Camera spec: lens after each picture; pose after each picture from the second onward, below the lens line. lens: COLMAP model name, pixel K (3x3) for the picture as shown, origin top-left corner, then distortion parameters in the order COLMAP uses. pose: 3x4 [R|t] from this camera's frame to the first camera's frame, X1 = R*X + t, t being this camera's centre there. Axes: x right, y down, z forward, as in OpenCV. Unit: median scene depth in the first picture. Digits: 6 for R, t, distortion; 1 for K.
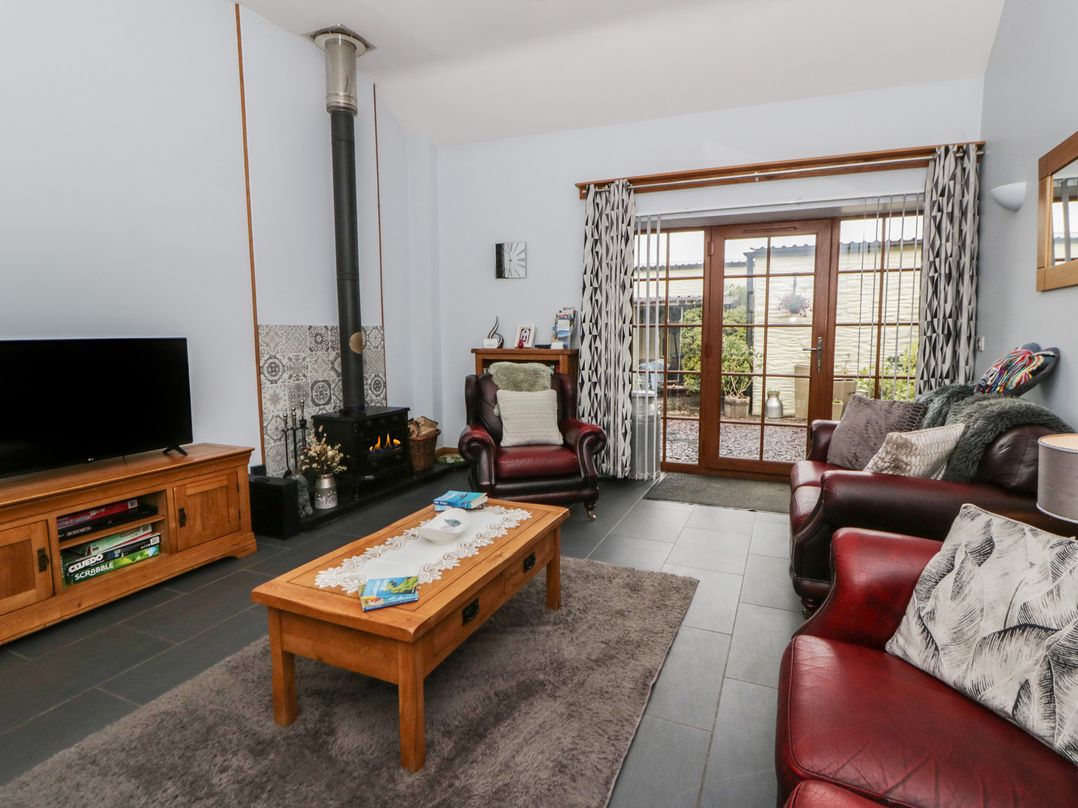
lens RADIAL K [[556.2, 0, 553.3], [0, 556.2, 385.7], [0, 0, 1]] dist [0.007419, -0.015176]
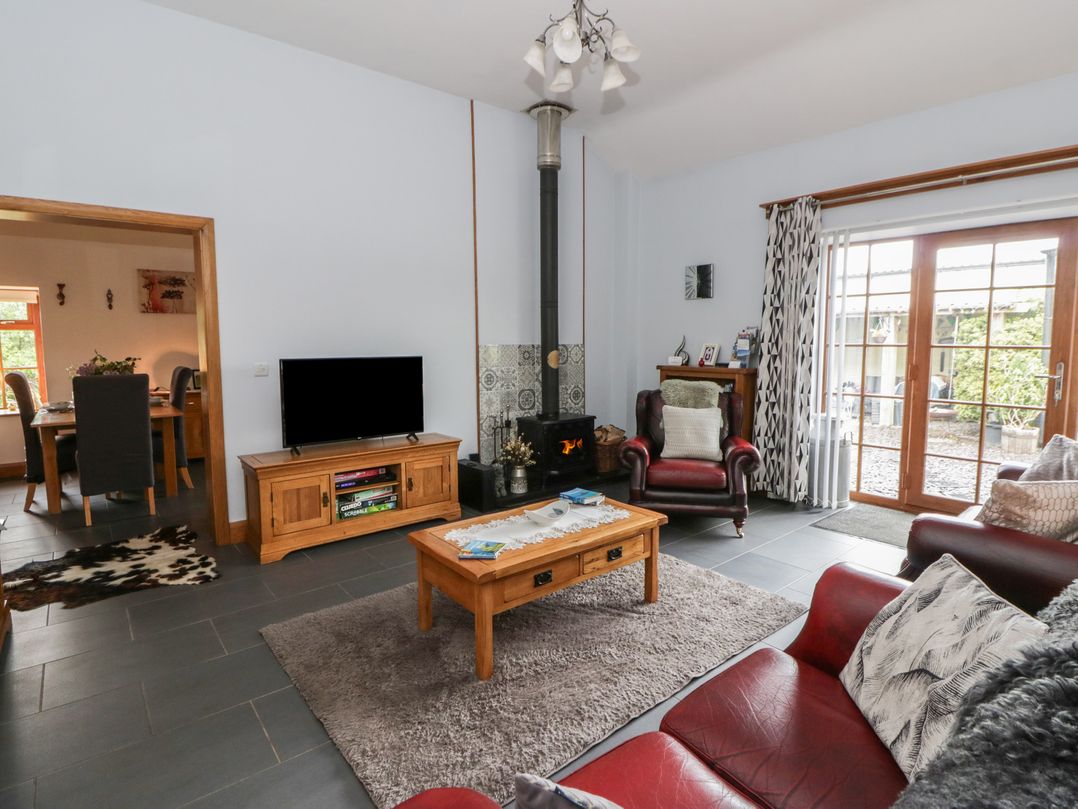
lens RADIAL K [[555.0, 0, 556.9], [0, 555.0, 391.6], [0, 0, 1]] dist [0.003169, -0.016012]
pose [[0.894068, 0.044427, -0.445722, 0.205388], [-0.045807, 0.998921, 0.007684, -0.018481], [0.445583, 0.013547, 0.895138, -0.069050]]
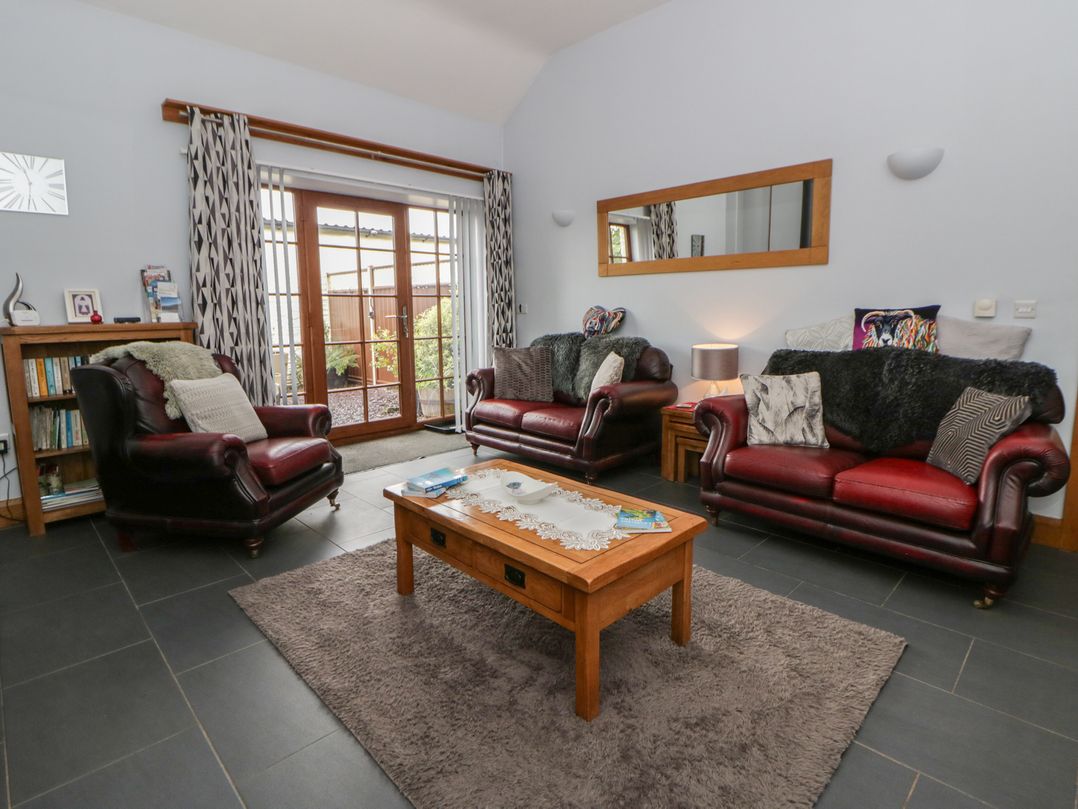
lens RADIAL K [[574.5, 0, 546.0], [0, 574.5, 378.9], [0, 0, 1]] dist [-0.000398, -0.019281]
pose [[0.373391, -0.114434, 0.920589, -0.607703], [0.094046, 0.991919, 0.085156, -0.011889], [-0.922895, 0.054781, 0.381135, 0.315484]]
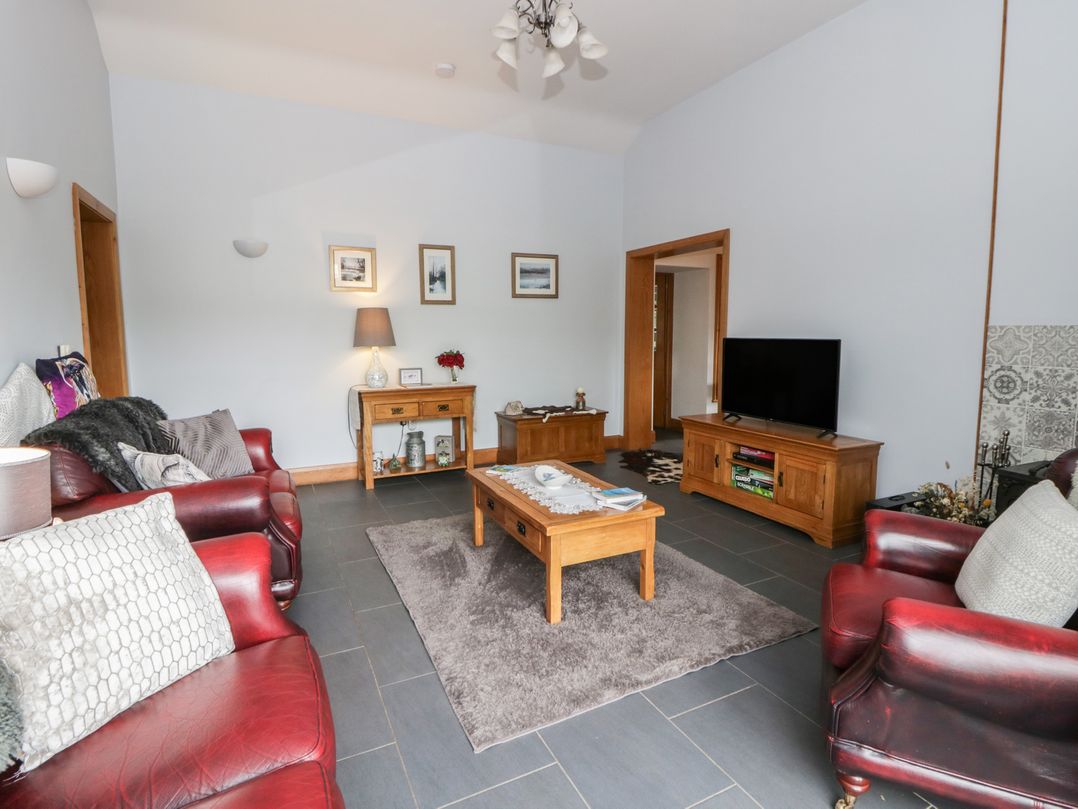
lens RADIAL K [[574.5, 0, 546.0], [0, 574.5, 378.9], [0, 0, 1]] dist [-0.000398, -0.019281]
pose [[-0.650397, 0.074085, -0.755973, 0.488491], [-0.064513, 0.986249, 0.152156, -0.115247], [0.756850, 0.147731, -0.636674, 1.028432]]
